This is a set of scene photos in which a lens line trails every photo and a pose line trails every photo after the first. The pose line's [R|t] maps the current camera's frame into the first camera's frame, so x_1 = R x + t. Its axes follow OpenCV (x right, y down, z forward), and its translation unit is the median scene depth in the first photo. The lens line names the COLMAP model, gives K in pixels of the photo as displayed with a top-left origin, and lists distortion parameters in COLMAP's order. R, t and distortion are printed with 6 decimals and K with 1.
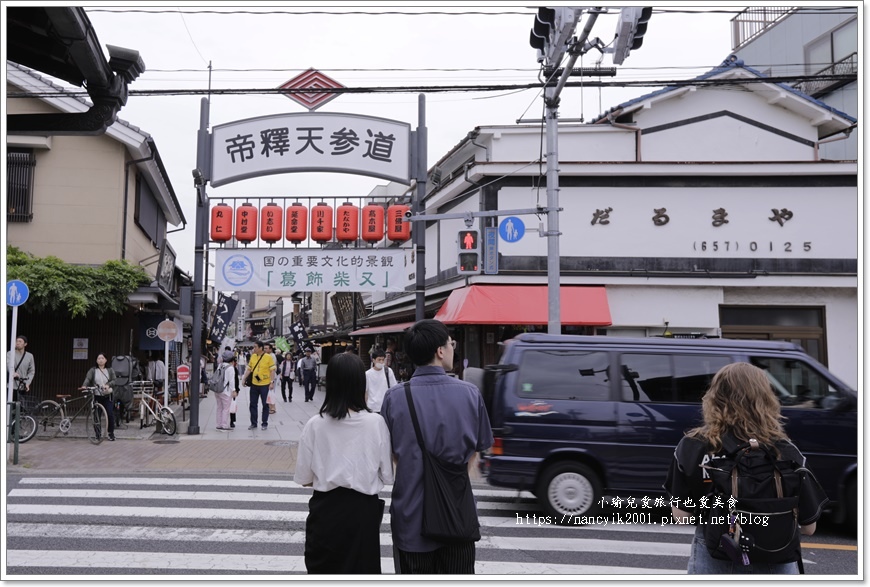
lens RADIAL K [[707.6, 0, 435.0], [0, 707.6, 293.5], [0, 0, 1]] dist [-0.001738, -0.000183]
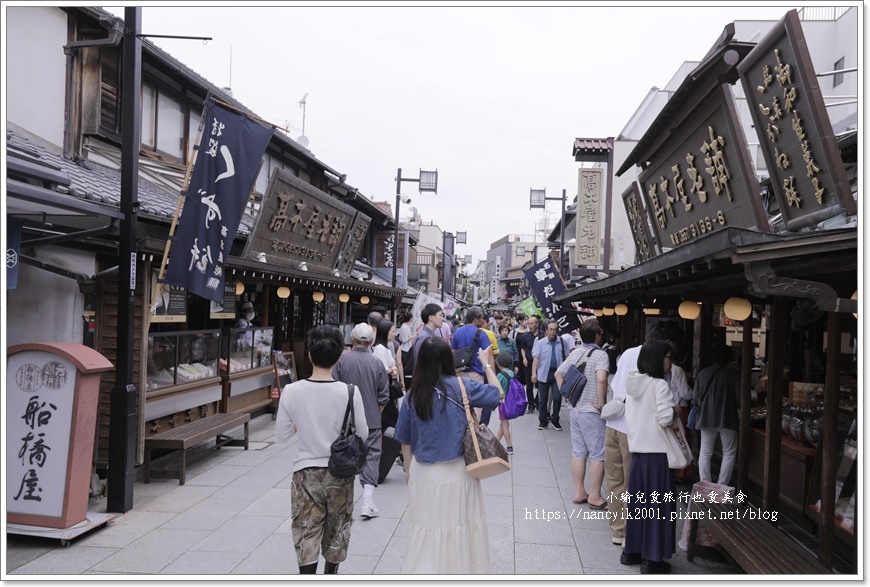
lens RADIAL K [[676.1, 0, 435.0], [0, 676.1, 293.5], [0, 0, 1]] dist [0.001012, 0.000095]
pose [[0.928284, 0.013853, -0.371615, -0.096276], [0.004262, 0.998844, 0.047881, 0.040394], [0.371848, -0.046031, 0.927152, 0.566662]]
